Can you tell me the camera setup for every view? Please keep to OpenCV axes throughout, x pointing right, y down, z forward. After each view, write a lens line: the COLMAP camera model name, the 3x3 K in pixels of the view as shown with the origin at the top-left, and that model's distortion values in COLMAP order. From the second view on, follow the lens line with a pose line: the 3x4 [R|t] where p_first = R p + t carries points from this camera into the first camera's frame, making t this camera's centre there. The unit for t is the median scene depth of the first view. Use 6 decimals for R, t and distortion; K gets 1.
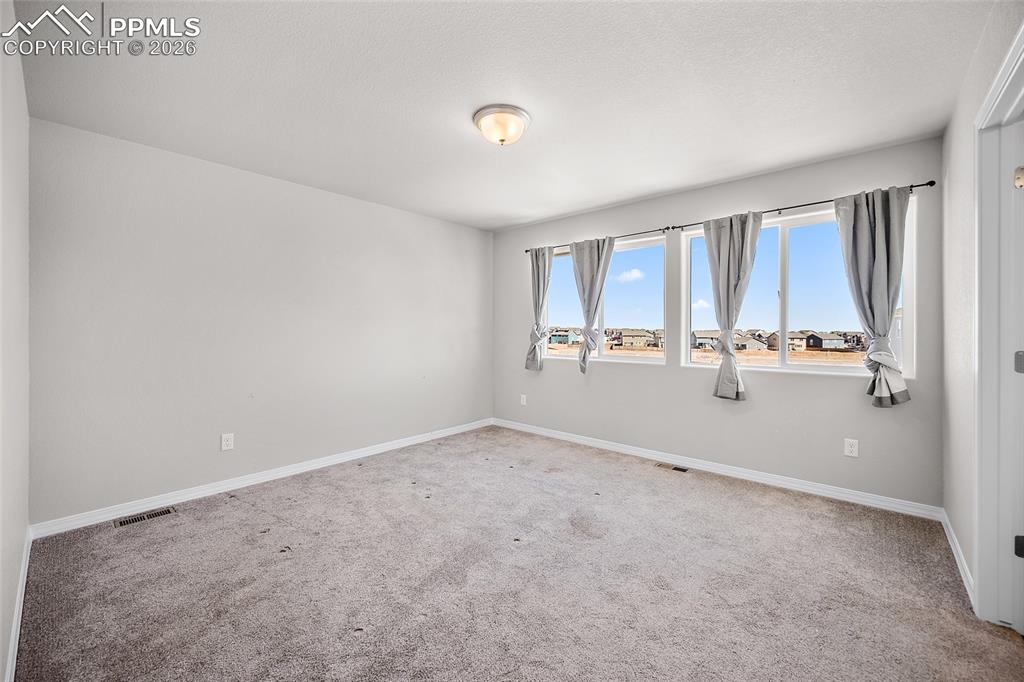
lens RADIAL K [[405.2, 0, 513.6], [0, 405.2, 336.9], [0, 0, 1]] dist [-0.000254, 0.000097]
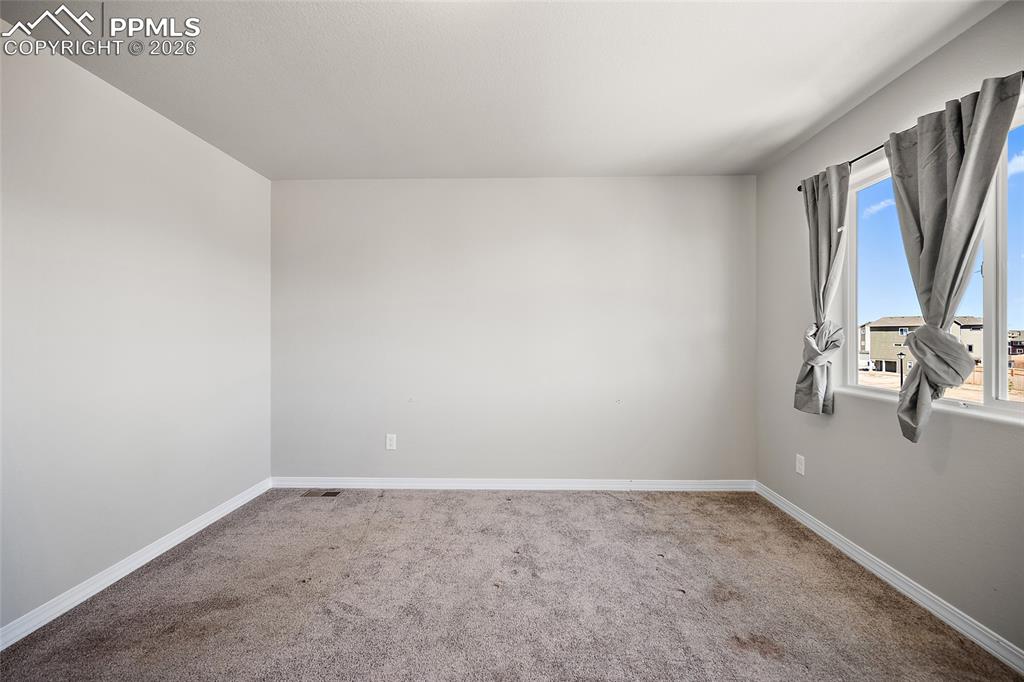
lens RADIAL K [[405.2, 0, 513.6], [0, 405.2, 336.9], [0, 0, 1]] dist [-0.000254, 0.000097]
pose [[0.641699, 0.003687, -0.766948, 0.230155], [-0.011197, 0.999927, -0.004562, -0.009957], [0.766875, 0.011515, 0.641693, 0.423561]]
